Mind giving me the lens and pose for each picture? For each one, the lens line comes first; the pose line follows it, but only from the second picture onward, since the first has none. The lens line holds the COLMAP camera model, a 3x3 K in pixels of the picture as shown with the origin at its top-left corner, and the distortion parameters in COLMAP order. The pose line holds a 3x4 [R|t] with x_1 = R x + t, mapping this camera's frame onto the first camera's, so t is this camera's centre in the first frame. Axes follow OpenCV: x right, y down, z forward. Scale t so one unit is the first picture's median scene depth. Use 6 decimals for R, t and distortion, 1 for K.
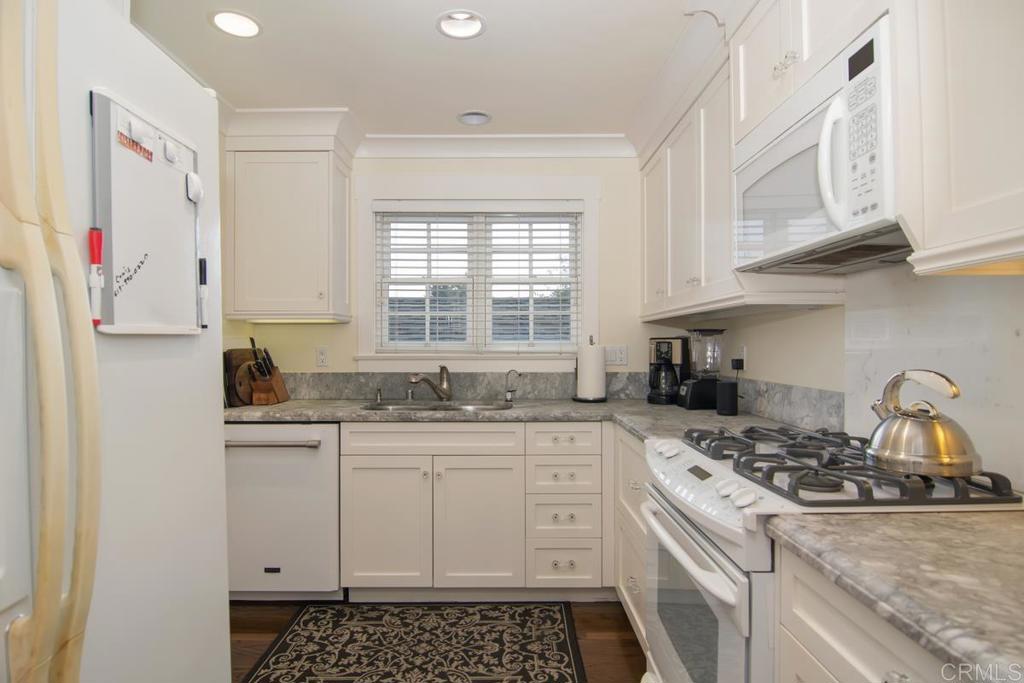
lens RADIAL K [[544.1, 0, 513.3], [0, 544.1, 344.8], [0, 0, 1]] dist [0.000464, -0.000086]
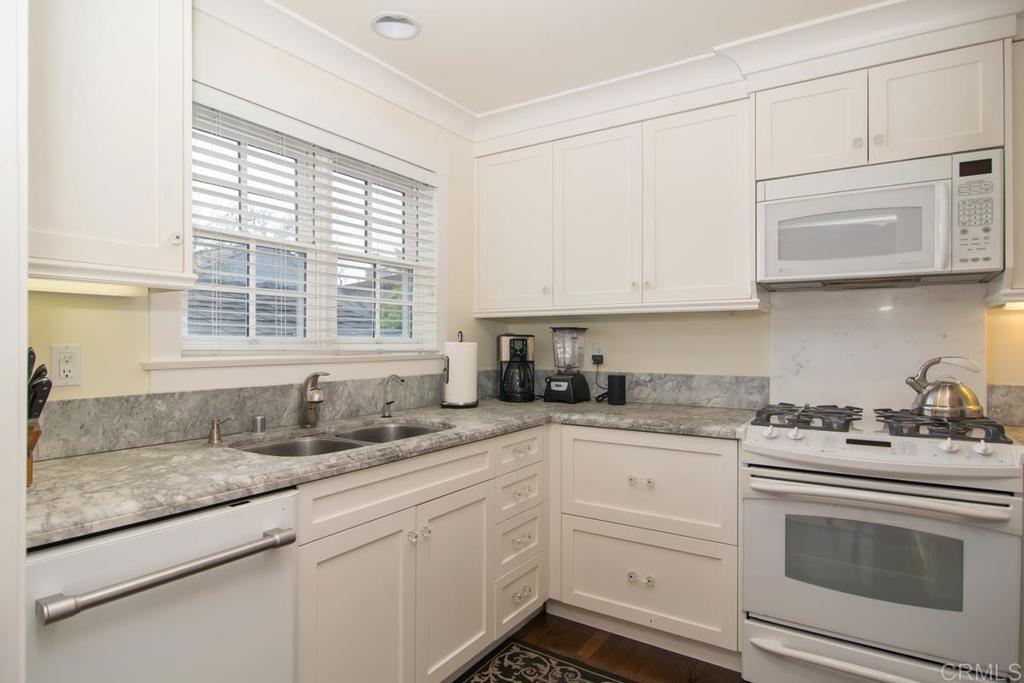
lens RADIAL K [[544.1, 0, 514.8], [0, 544.1, 337.7], [0, 0, 1]] dist [0.000464, -0.000086]
pose [[0.572981, 0.008727, 0.819522, -0.505848], [-0.001652, 0.999954, -0.009493, 0.001364], [-0.819567, 0.004085, 0.572969, 0.408645]]
